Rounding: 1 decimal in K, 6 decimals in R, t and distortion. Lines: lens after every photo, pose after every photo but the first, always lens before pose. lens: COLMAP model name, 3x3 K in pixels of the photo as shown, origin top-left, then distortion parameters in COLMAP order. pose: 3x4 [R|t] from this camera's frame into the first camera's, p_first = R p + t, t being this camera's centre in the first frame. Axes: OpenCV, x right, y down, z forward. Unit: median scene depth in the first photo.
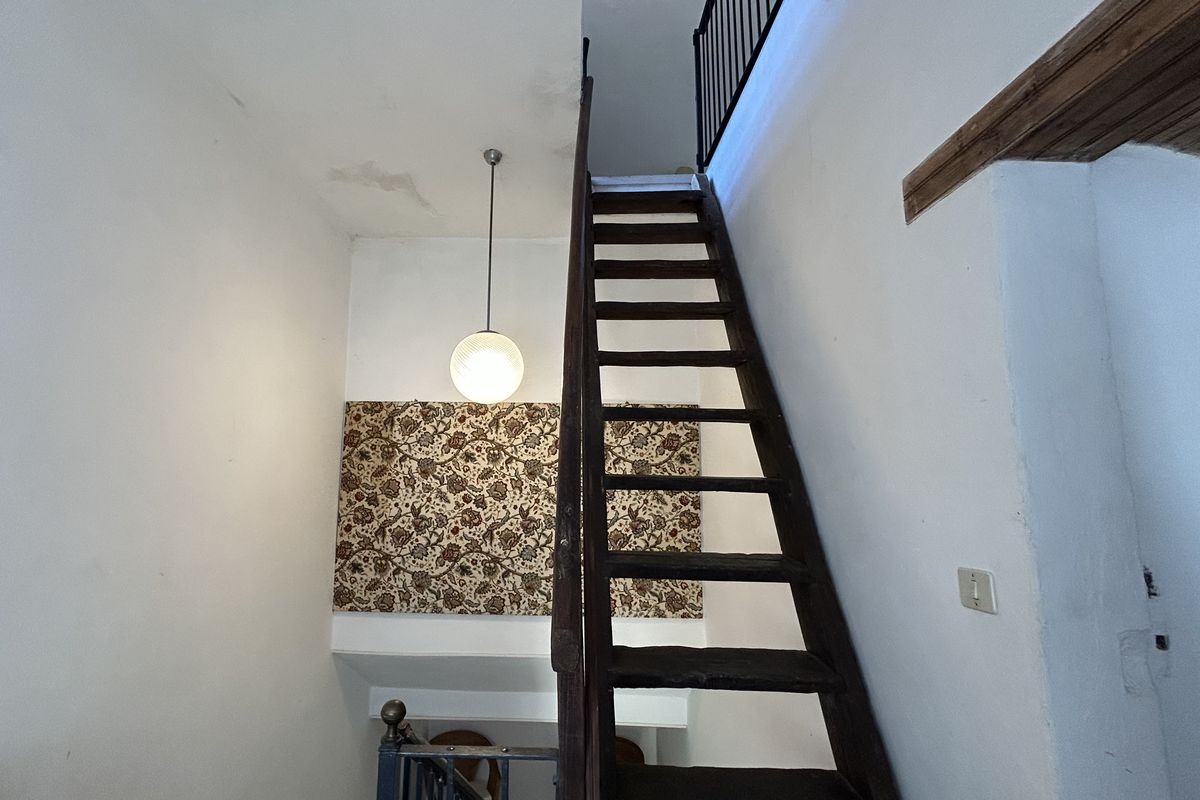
lens RADIAL K [[466.2, 0, 600.0], [0, 466.2, 400.0], [0, 0, 1]] dist [-0.049881, 0.000001]
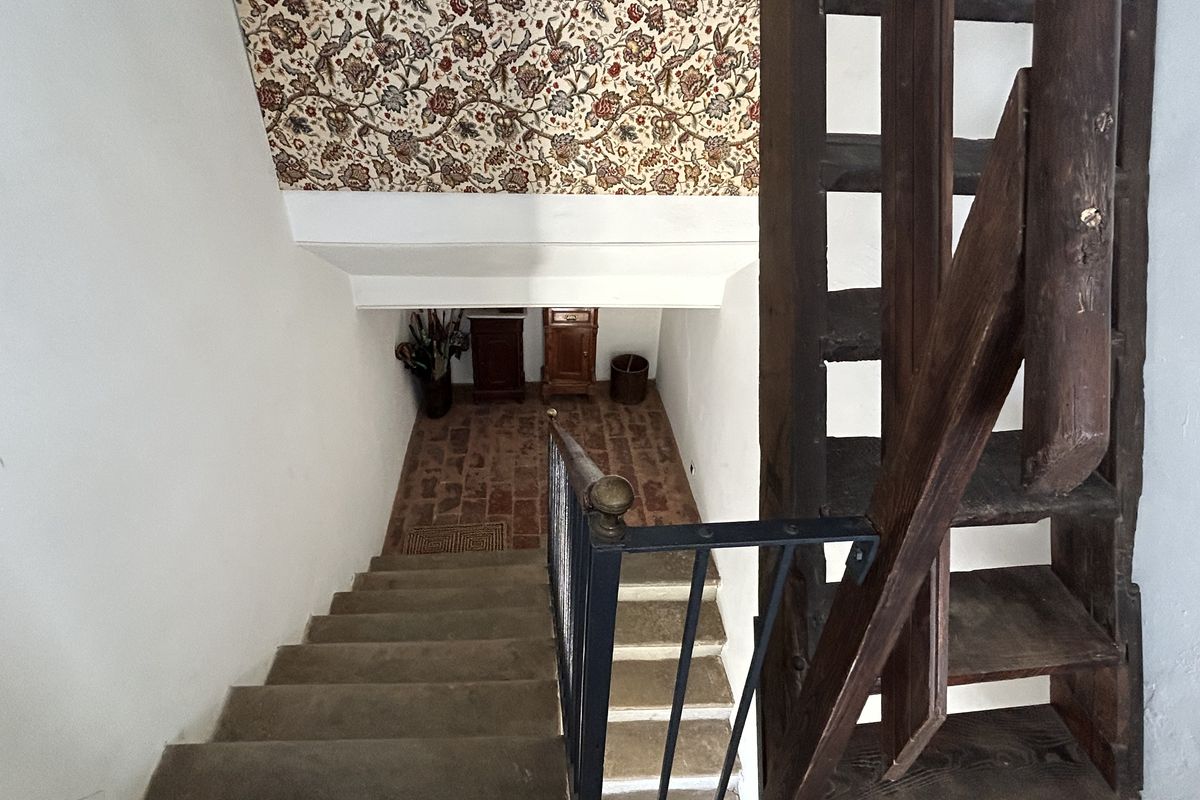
lens RADIAL K [[656.3, 0, 600.0], [0, 656.3, 400.0], [0, 0, 1]] dist [0.049844, -0.001158]
pose [[0.995590, -0.028558, 0.089360, -0.203153], [-0.039295, 0.738006, 0.673649, -0.002770], [-0.085186, -0.674190, 0.733629, -0.002717]]
